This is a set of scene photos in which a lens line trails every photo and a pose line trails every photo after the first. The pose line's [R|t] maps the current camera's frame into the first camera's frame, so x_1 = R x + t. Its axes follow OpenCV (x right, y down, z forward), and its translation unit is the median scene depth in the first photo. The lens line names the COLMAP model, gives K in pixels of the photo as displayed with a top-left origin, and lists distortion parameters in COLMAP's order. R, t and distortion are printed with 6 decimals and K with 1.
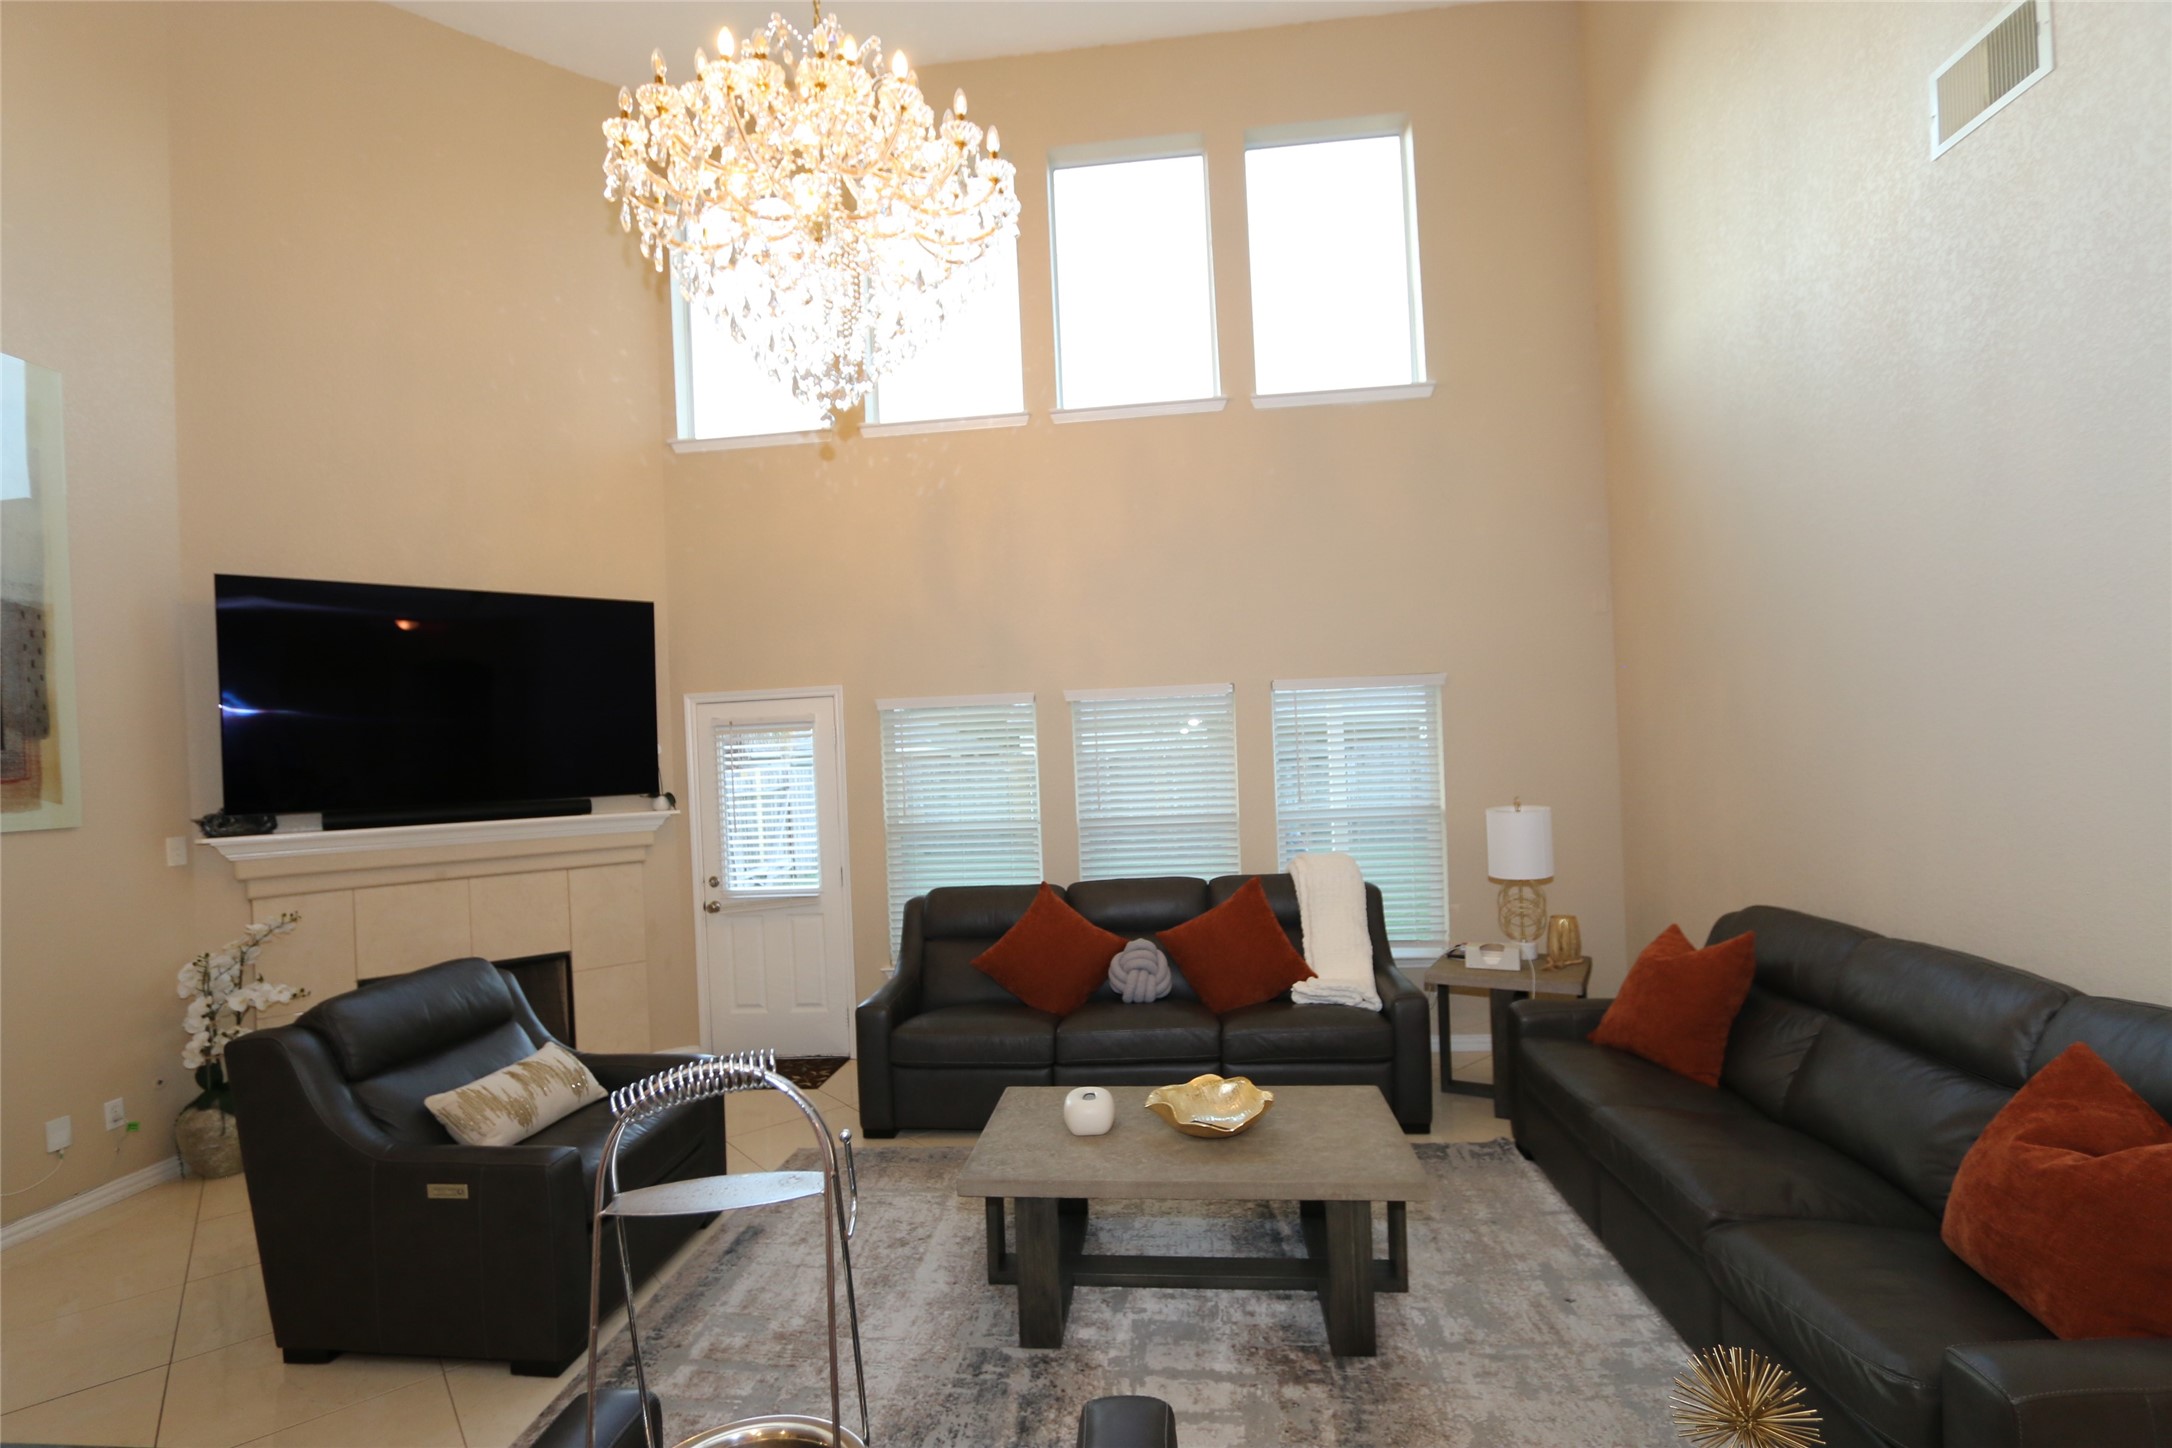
lens RADIAL K [[995.0, 0, 1078.0], [0, 995.0, 722.6], [0, 0, 1]] dist [-0.002204, -0.000042]
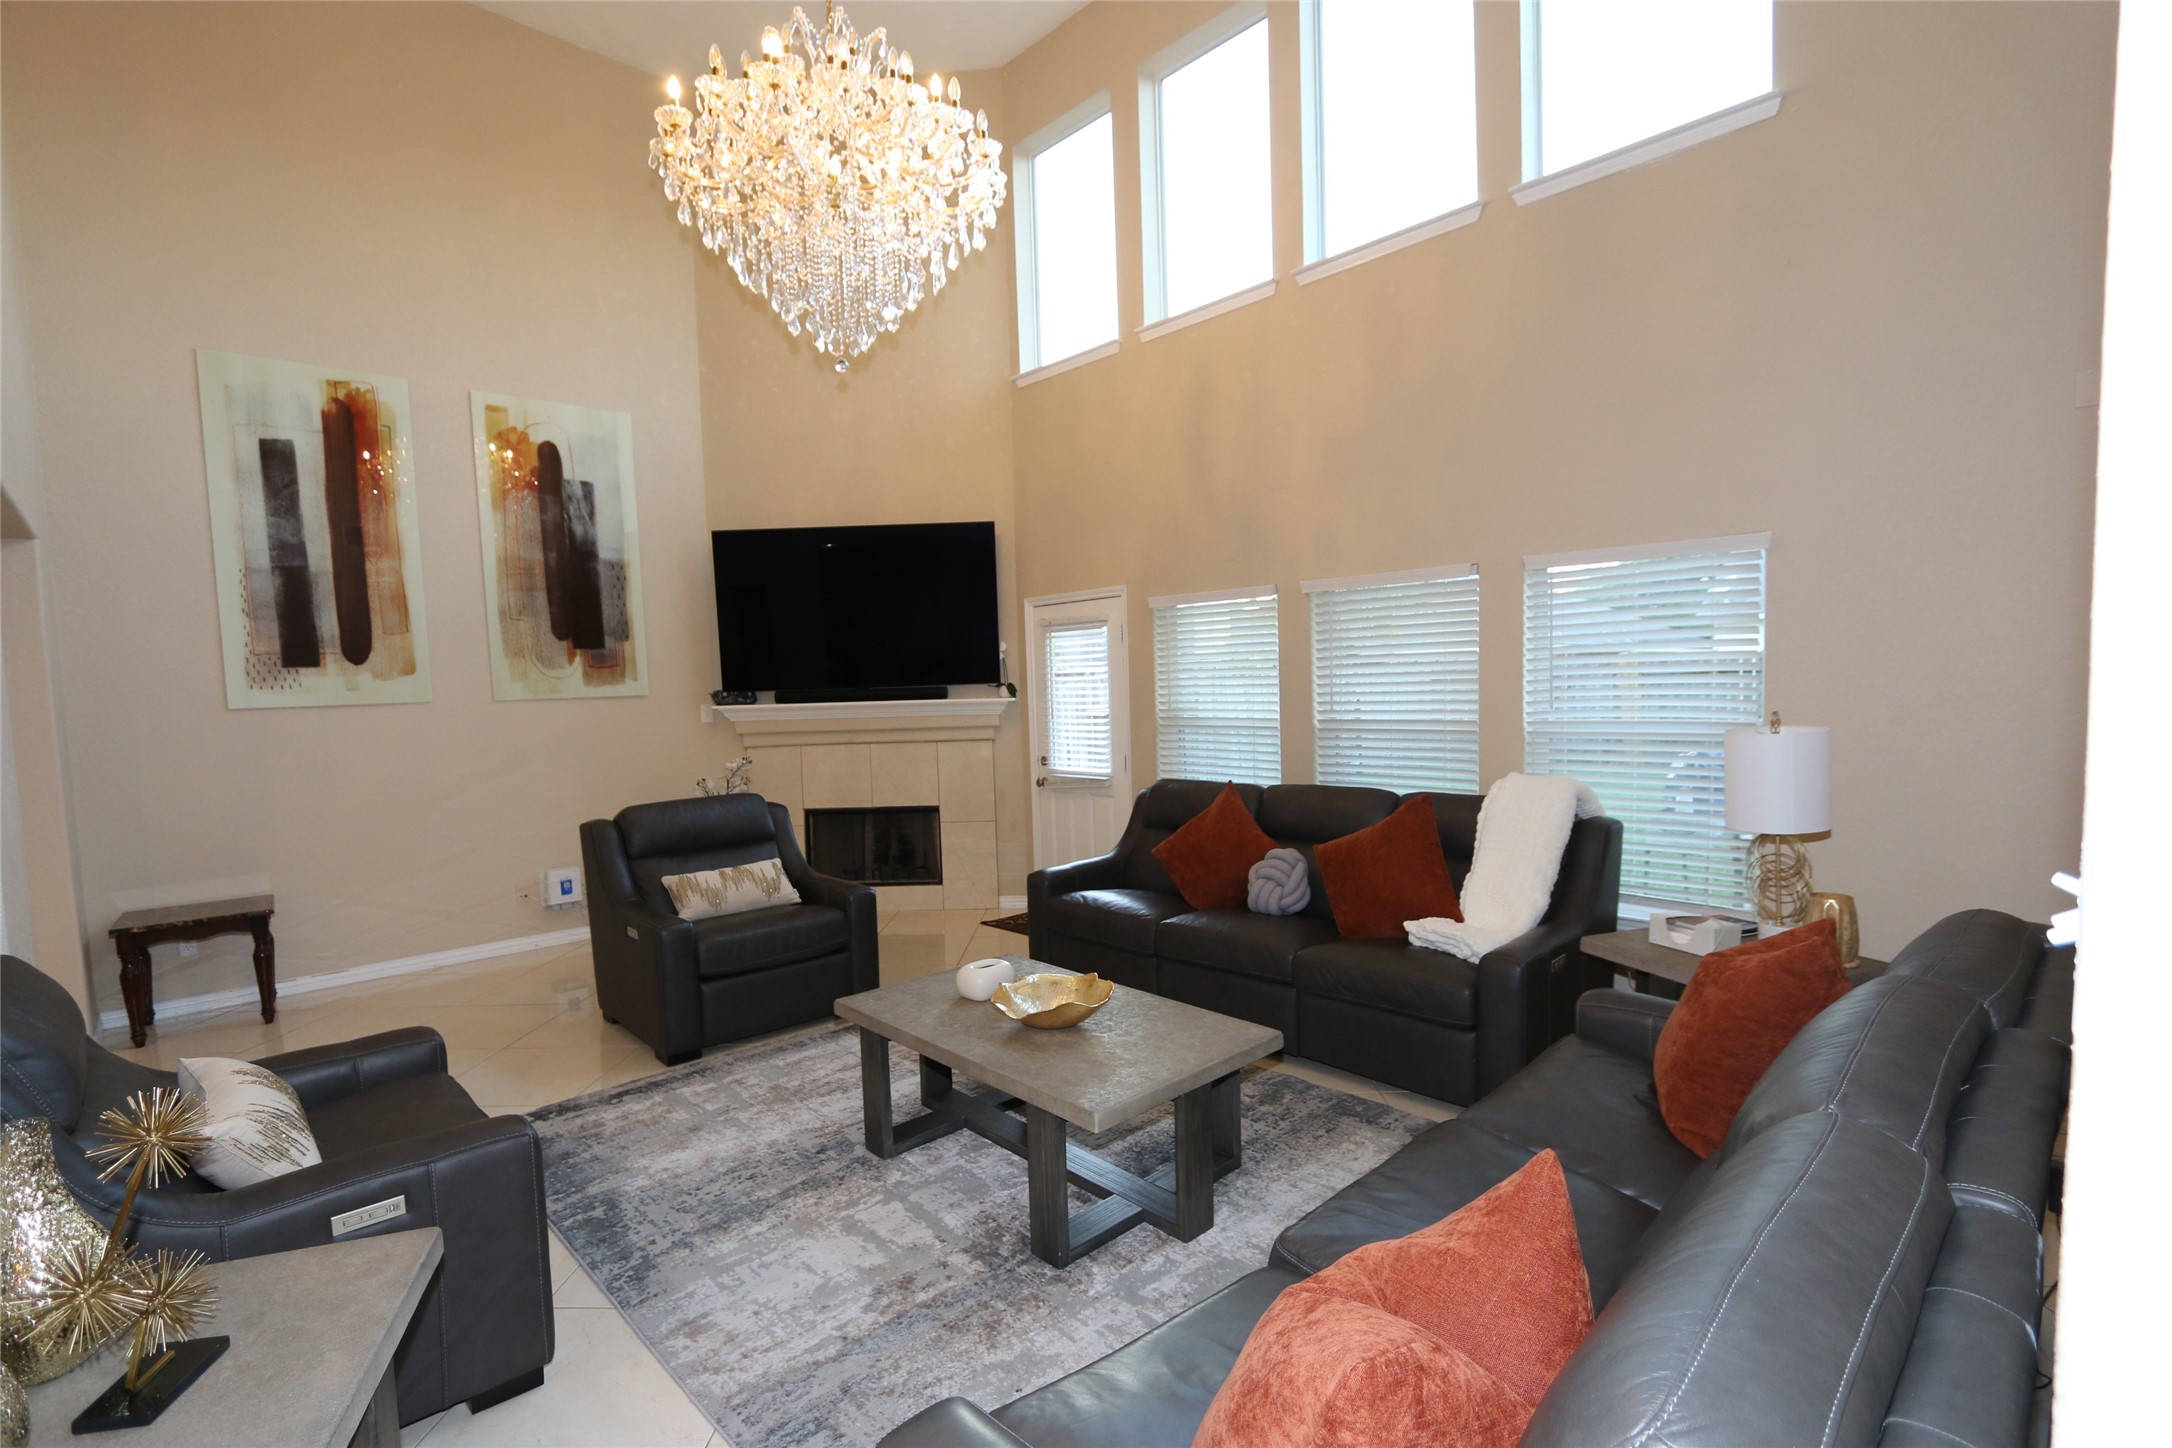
lens RADIAL K [[1000.2, 0, 1081.5], [0, 1000.2, 731.0], [0, 0, 1]] dist [-0.000823, -0.000184]
pose [[0.757852, 0.050593, -0.650462, 0.459024], [0.021404, 0.994524, 0.102292, 0.007383], [0.652075, -0.091445, 0.752619, 0.161401]]
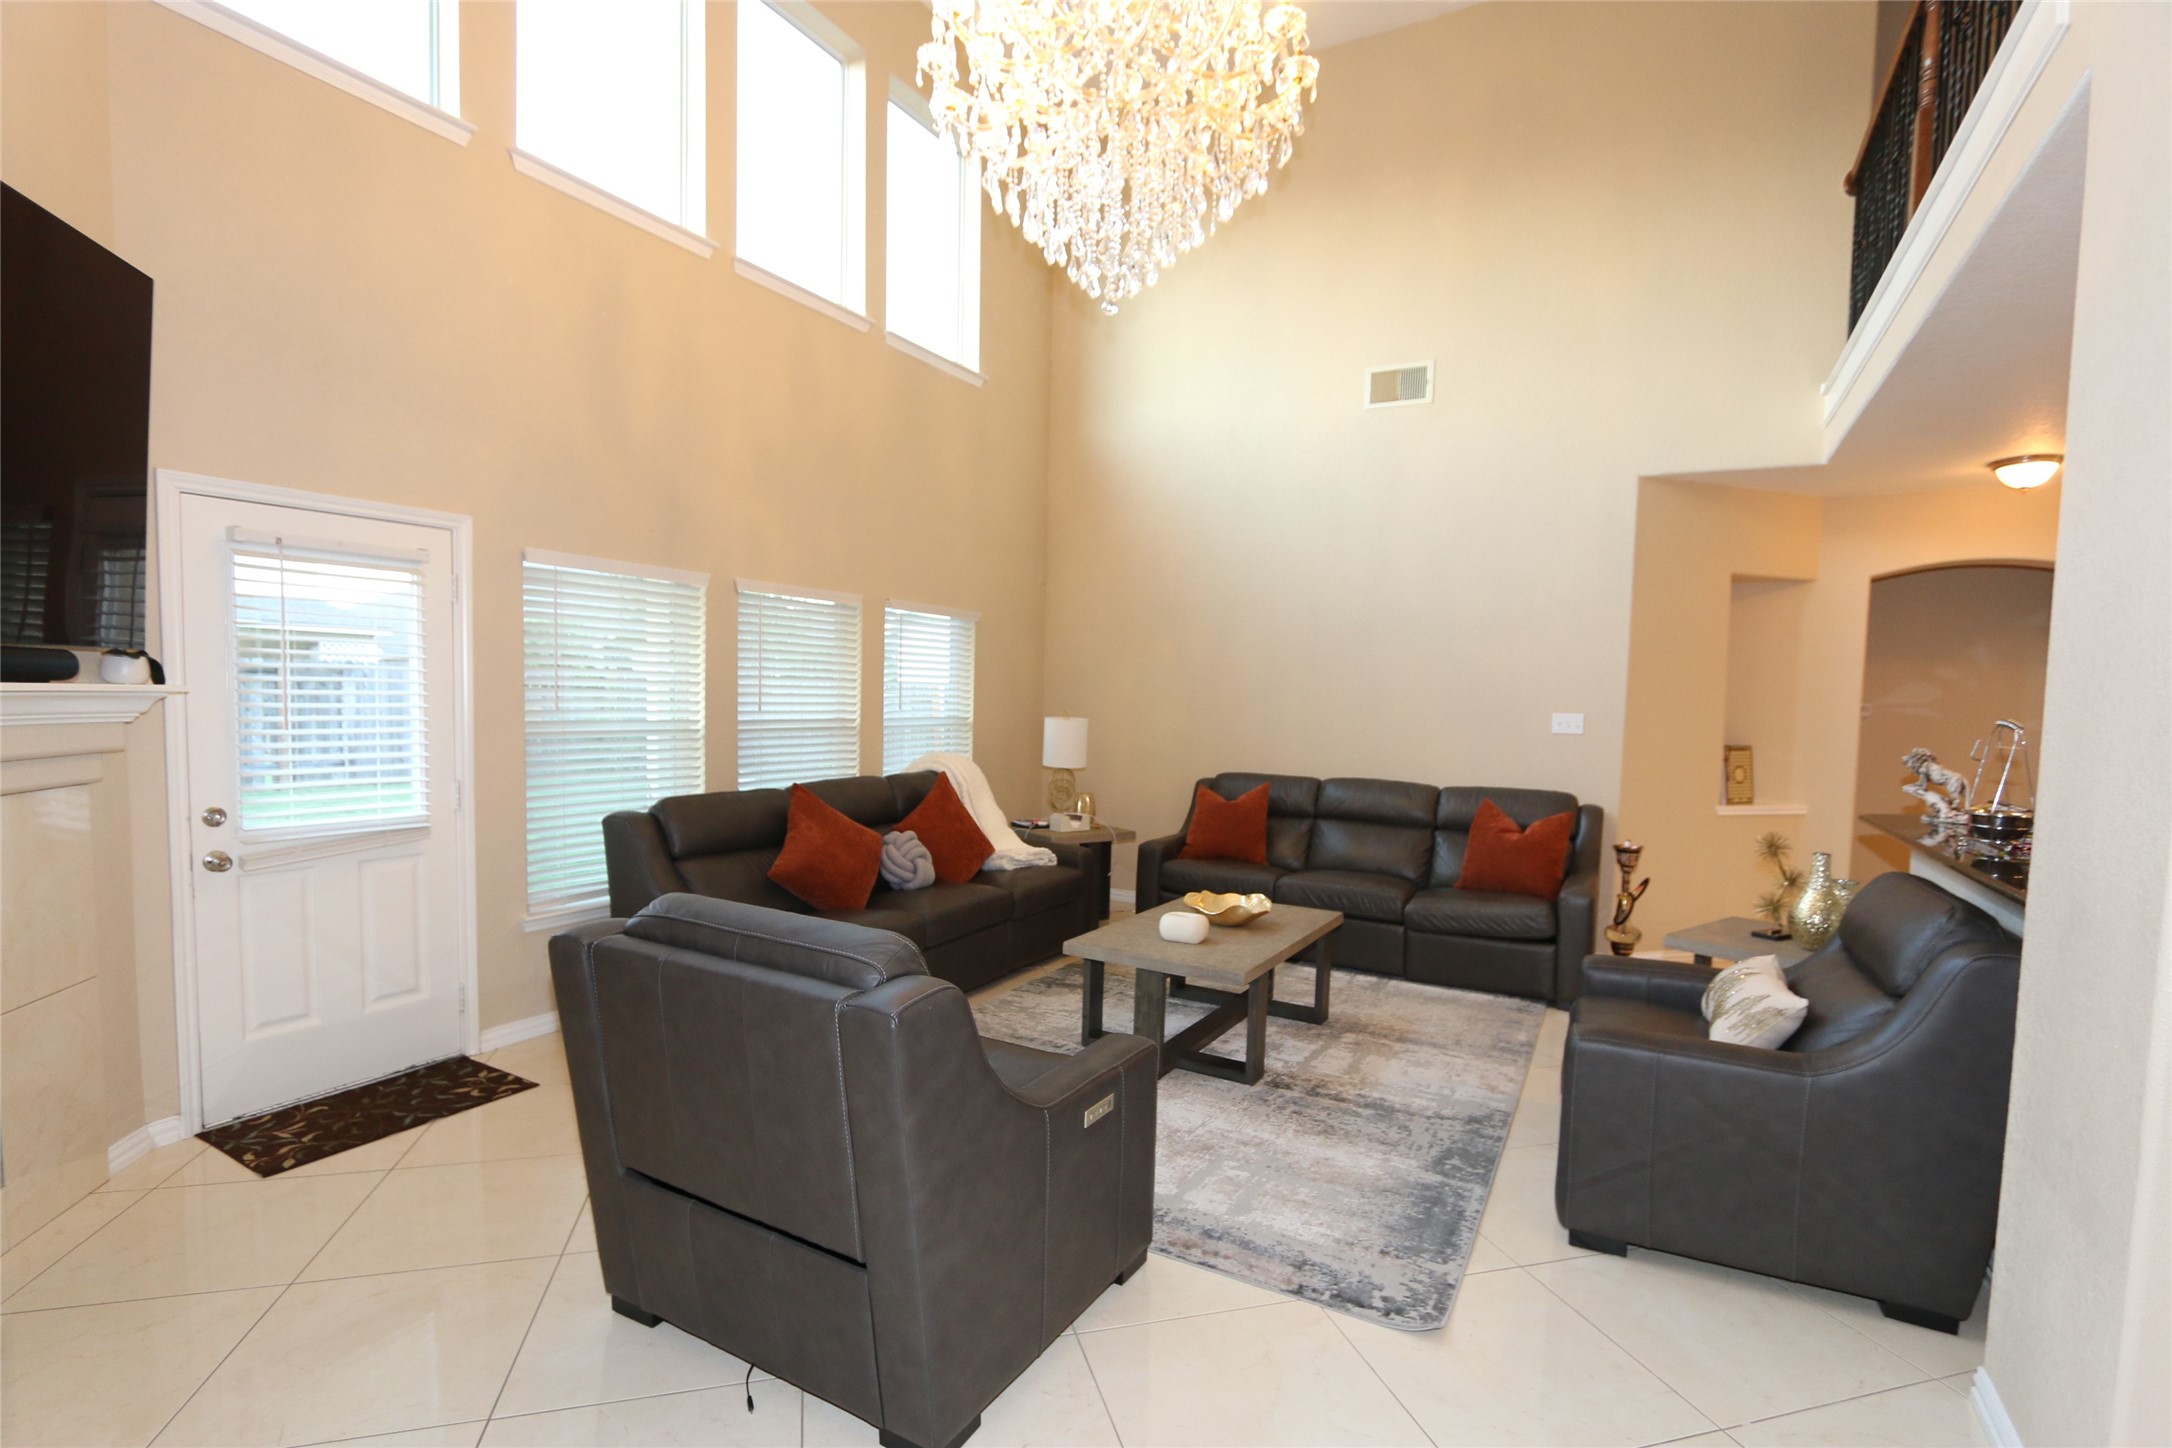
lens RADIAL K [[1000.2, 0, 1081.5], [0, 1000.2, 731.0], [0, 0, 1]] dist [-0.000823, -0.000184]
pose [[0.403877, 0.018052, 0.914635, -0.732855], [-0.075266, 0.997071, 0.013556, 0.072639], [-0.911712, -0.074316, 0.404053, 0.358634]]
